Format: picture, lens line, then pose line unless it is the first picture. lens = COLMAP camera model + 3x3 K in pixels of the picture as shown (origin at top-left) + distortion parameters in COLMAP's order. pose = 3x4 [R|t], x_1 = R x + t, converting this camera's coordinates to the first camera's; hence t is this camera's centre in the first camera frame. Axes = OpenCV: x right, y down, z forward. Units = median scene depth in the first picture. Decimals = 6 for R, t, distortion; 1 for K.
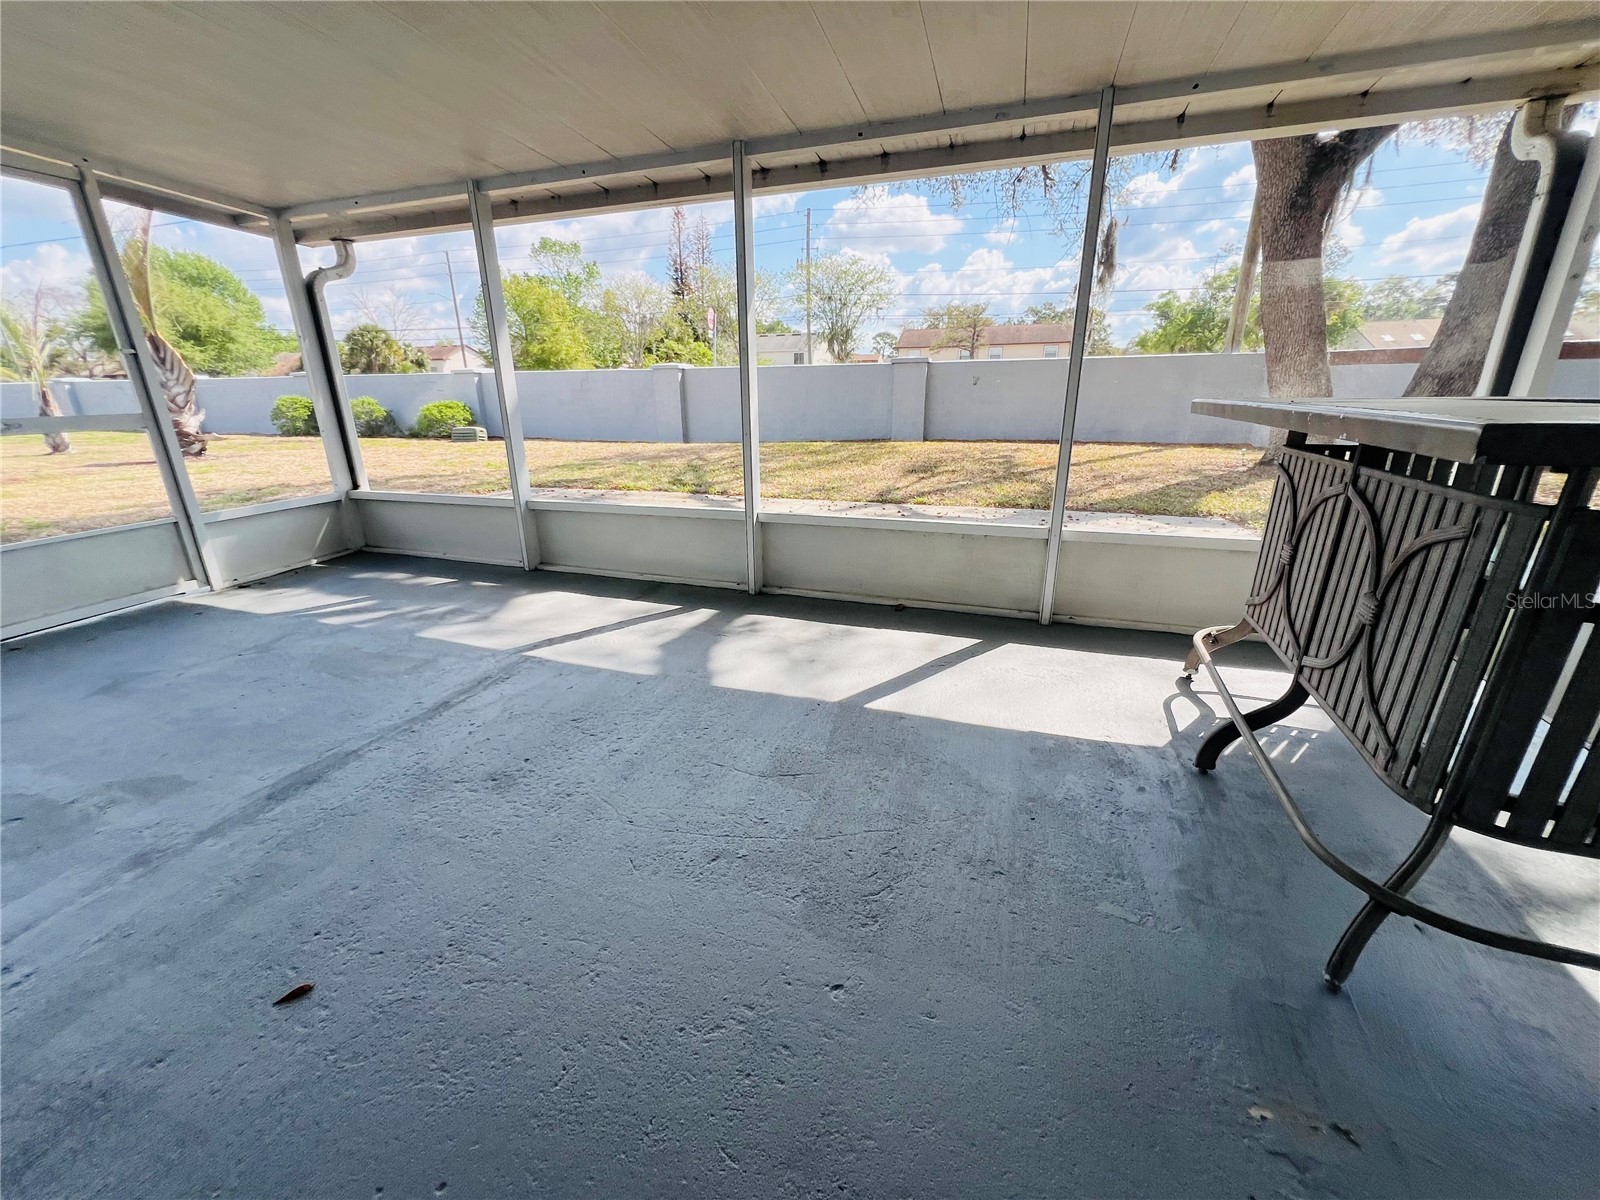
lens RADIAL K [[641.0, 0, 798.0], [0, 641.0, 600.1], [0, 0, 1]] dist [0.000950, 0.000244]
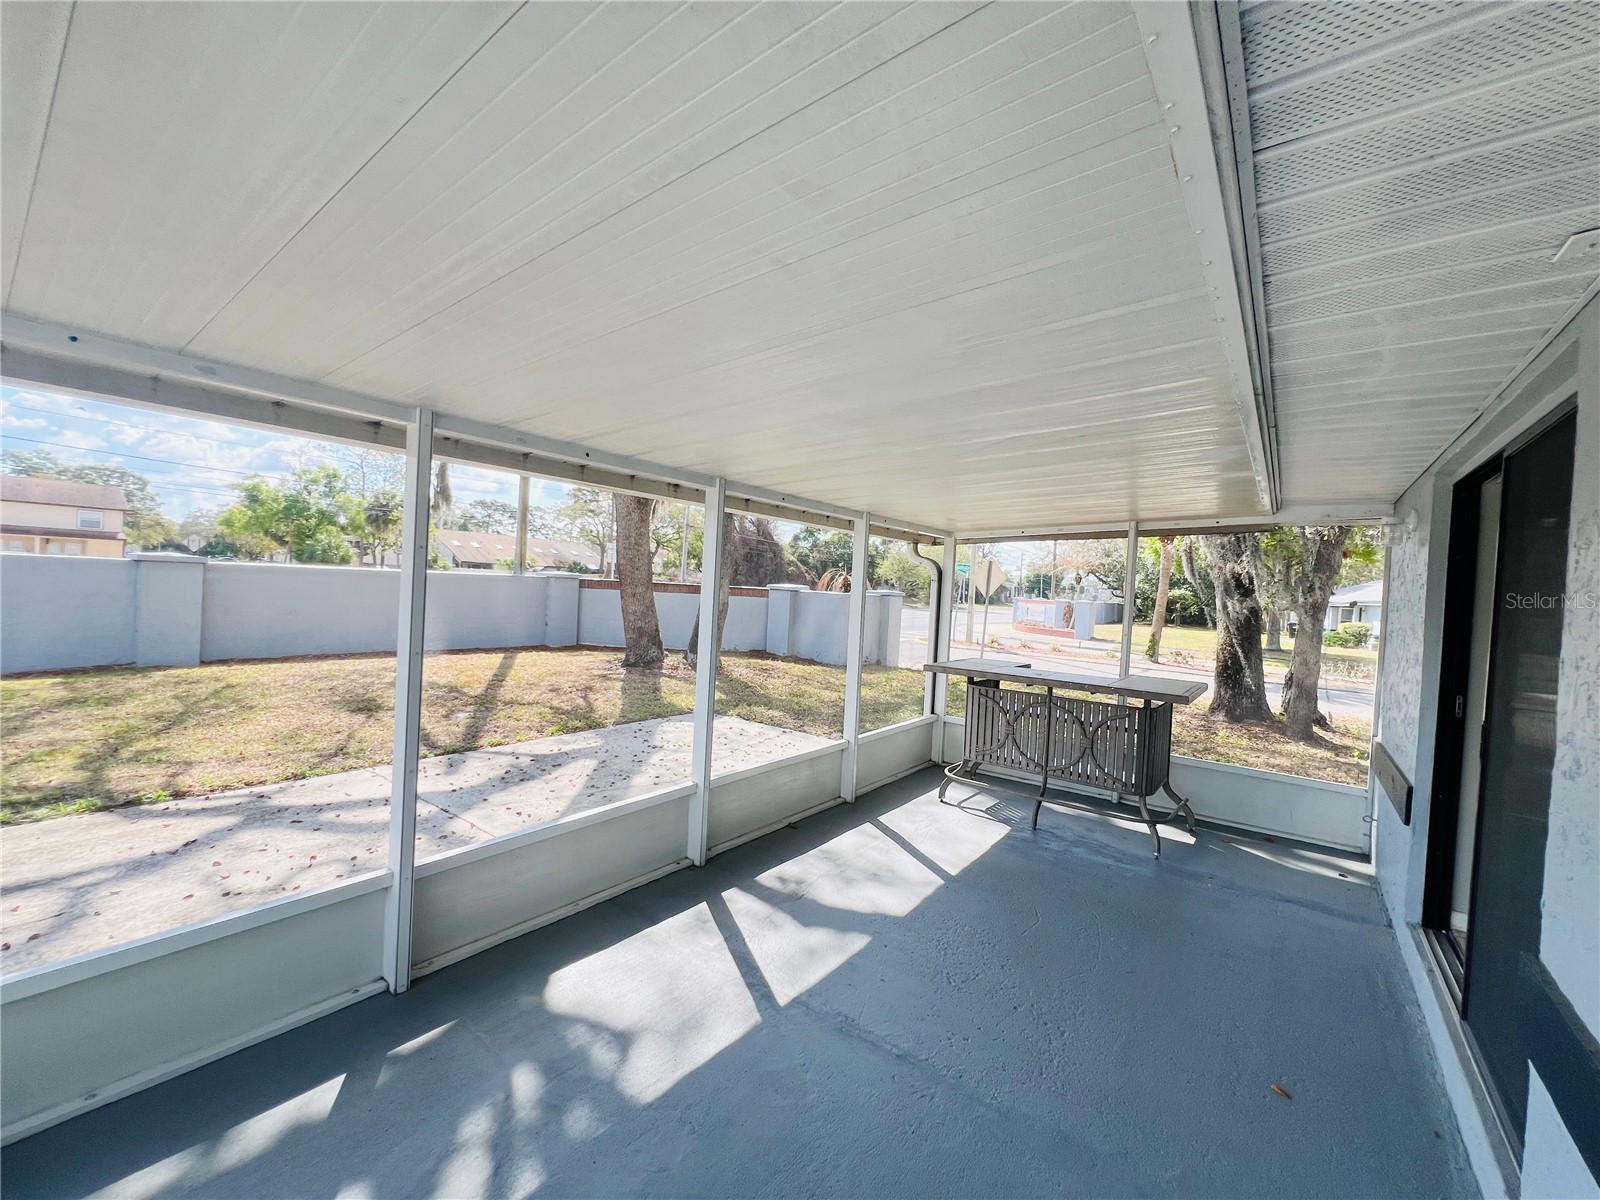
lens RADIAL K [[641.0, 0, 803.1], [0, 641.0, 602.6], [0, 0, 1]] dist [0.000950, 0.000244]
pose [[0.320557, 0.003382, 0.947223, -1.143928], [0.251030, 0.963935, -0.088395, -0.326183], [-0.913360, 0.266117, 0.308147, 0.523605]]
